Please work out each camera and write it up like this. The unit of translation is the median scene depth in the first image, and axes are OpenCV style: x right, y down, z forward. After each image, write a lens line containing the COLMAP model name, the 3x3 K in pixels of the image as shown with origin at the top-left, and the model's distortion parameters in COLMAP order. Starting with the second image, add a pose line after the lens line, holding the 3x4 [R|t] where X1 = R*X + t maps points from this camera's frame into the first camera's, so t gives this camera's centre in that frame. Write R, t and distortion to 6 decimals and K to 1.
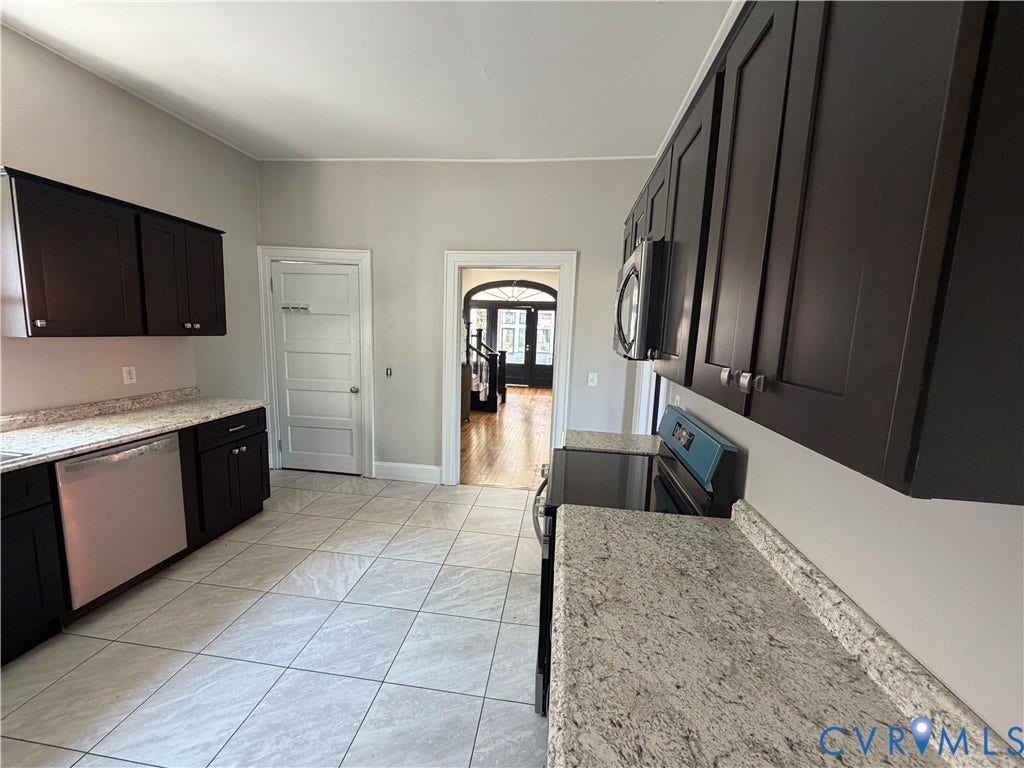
lens RADIAL K [[410.1, 0, 509.4], [0, 410.1, 381.2], [0, 0, 1]] dist [-0.000948, 0.001989]
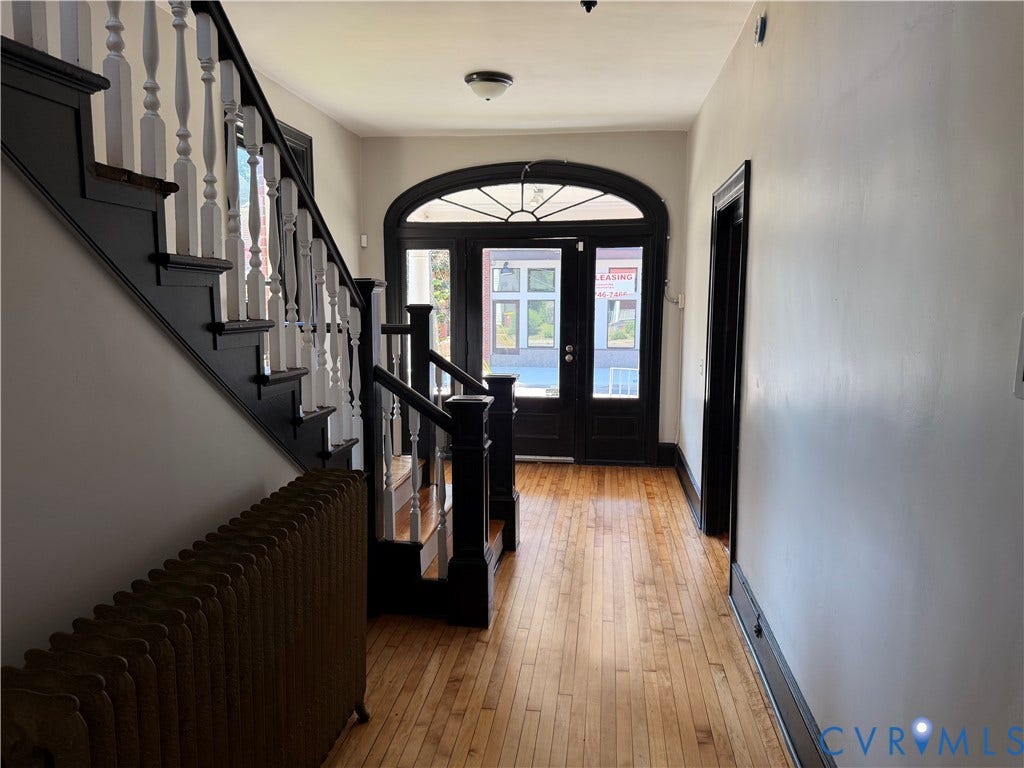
lens RADIAL K [[728.5, 0, 513.4], [0, 728.5, 386.4], [0, 0, 1]] dist [0.007847, 0.000293]
pose [[0.999498, -0.030999, 0.006534, -0.008359], [0.031069, 0.999457, -0.010968, -0.046931], [-0.006190, 0.011165, 0.999919, 0.367114]]
